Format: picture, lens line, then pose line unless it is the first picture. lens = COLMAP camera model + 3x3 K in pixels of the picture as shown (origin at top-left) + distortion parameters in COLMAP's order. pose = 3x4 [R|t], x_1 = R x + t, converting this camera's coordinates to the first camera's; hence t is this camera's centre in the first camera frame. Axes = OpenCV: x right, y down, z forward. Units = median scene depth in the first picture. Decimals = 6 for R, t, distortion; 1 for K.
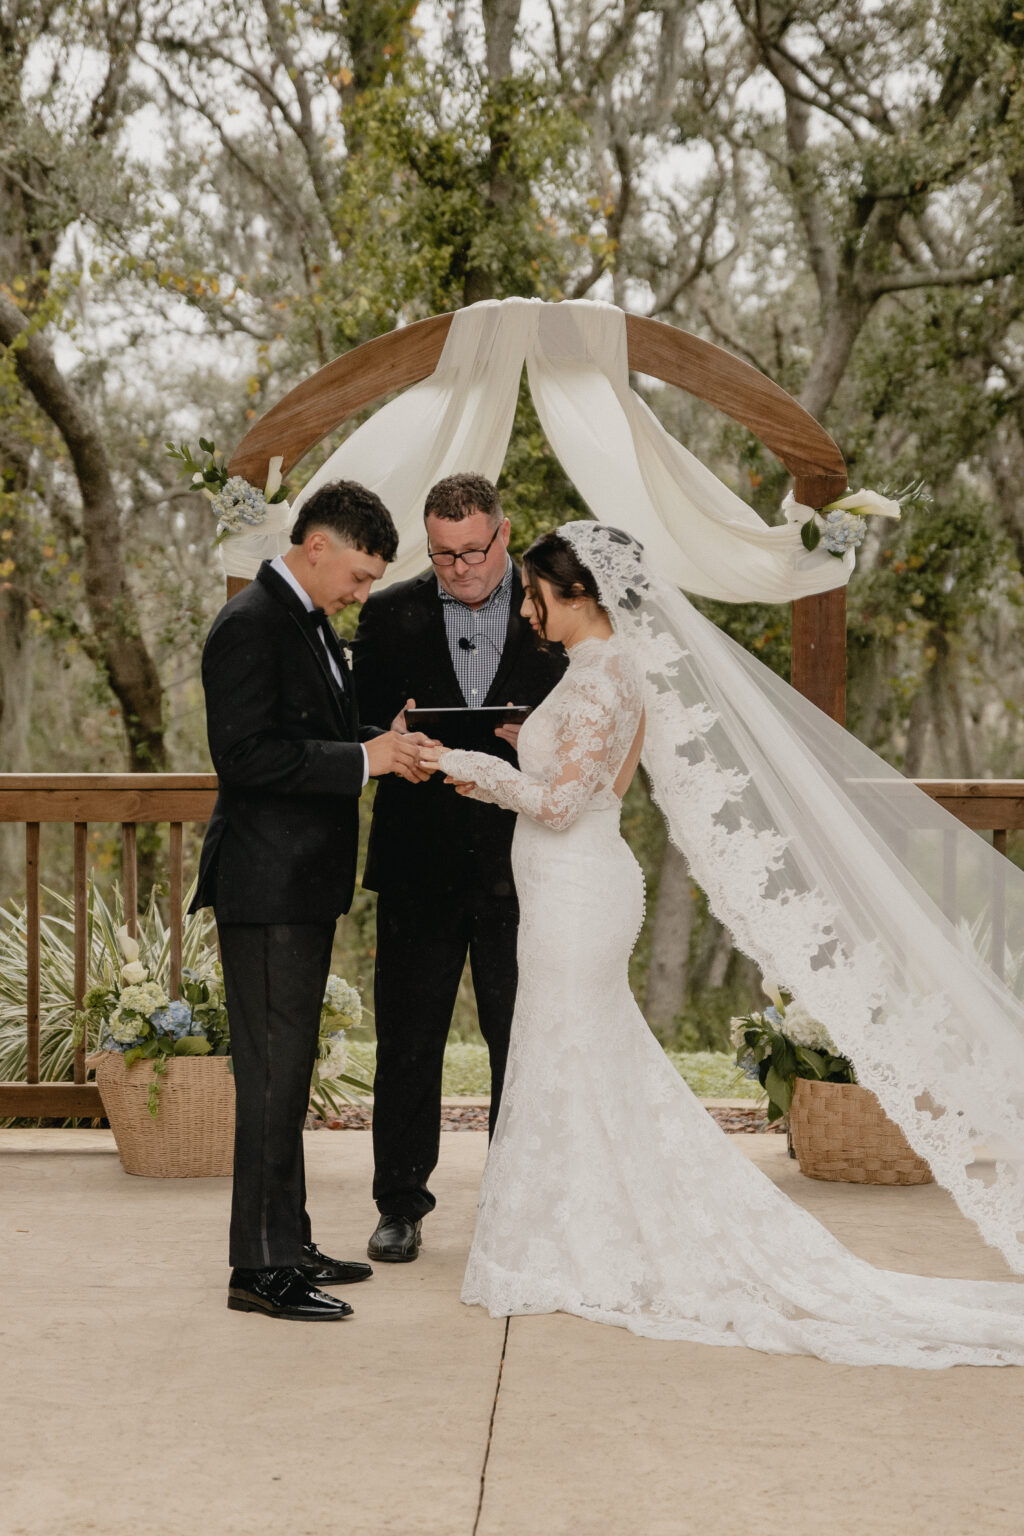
lens RADIAL K [[3568.3, 0, 459.1], [0, 3568.3, 766.7], [0, 0, 1]] dist [0.444759, -0.202768]
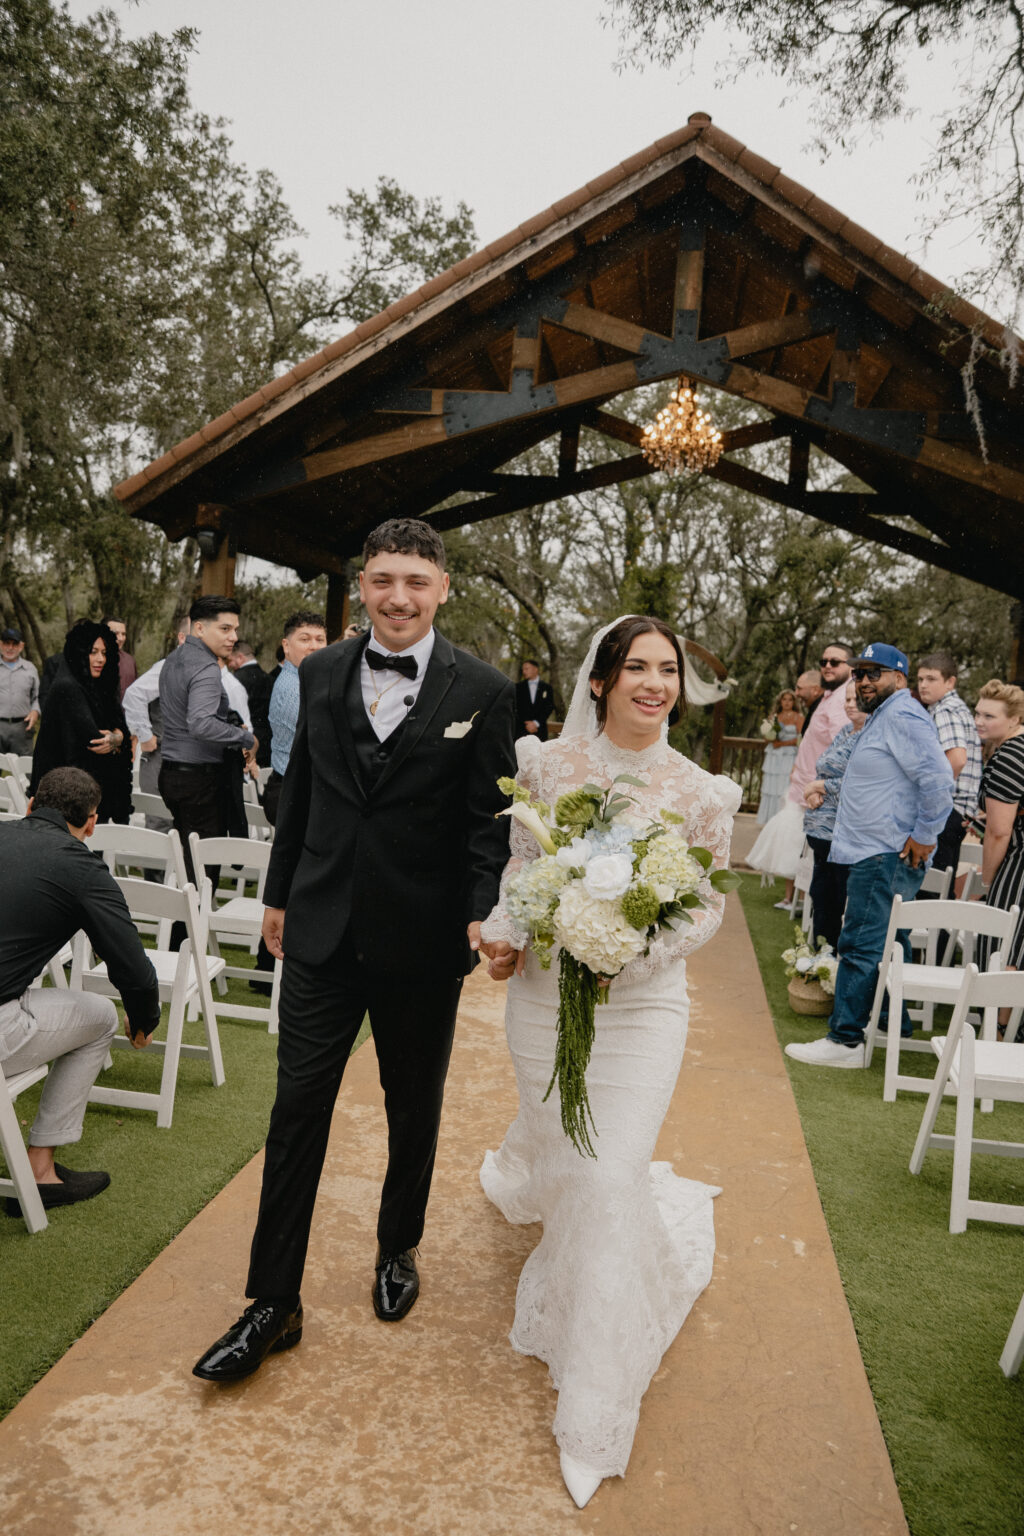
lens RADIAL K [[1097.8, 0, 509.0], [0, 1097.8, 733.2], [0, 0, 1]] dist [-0.090911, 0.053060]
pose [[0.990264, 0.075573, -0.116901, -0.002847], [-0.075852, 0.997117, 0.002072, 0.006739], [0.116721, 0.006815, 0.993141, -0.200190]]
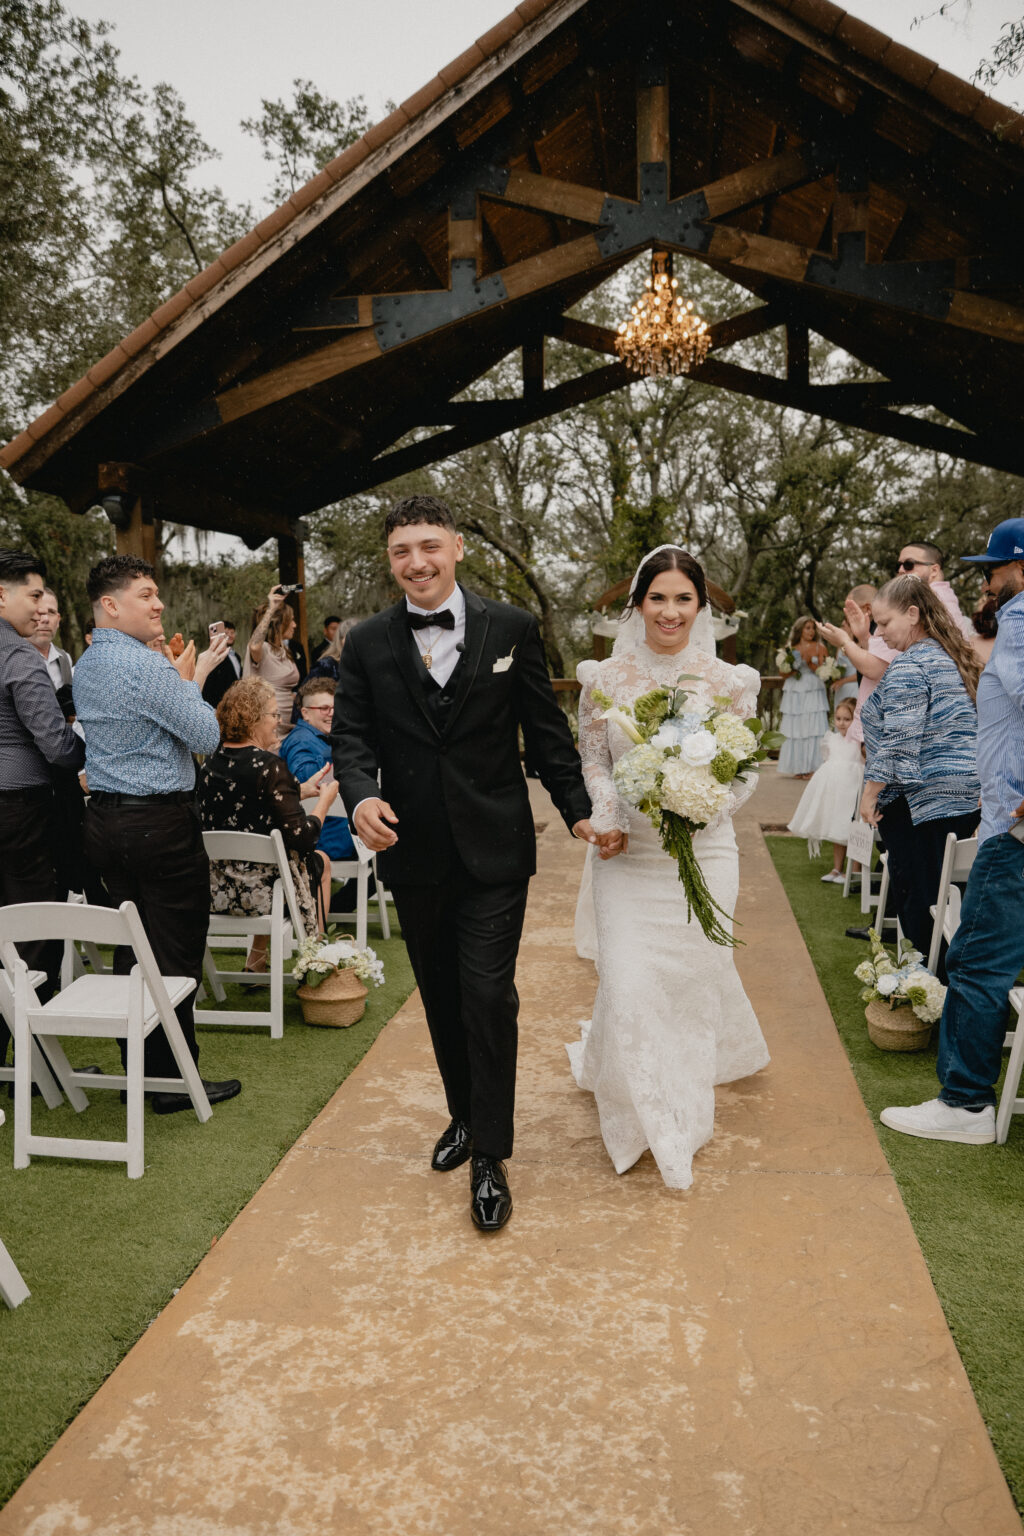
lens RADIAL K [[1103.0, 0, 517.2], [0, 1103.0, 819.3], [0, 0, 1]] dist [-0.101006, 0.055586]
pose [[0.993234, -0.007718, -0.115875, -0.001217], [0.021157, 0.993117, 0.115202, 0.006049], [0.114188, -0.116874, 0.986560, -0.141047]]
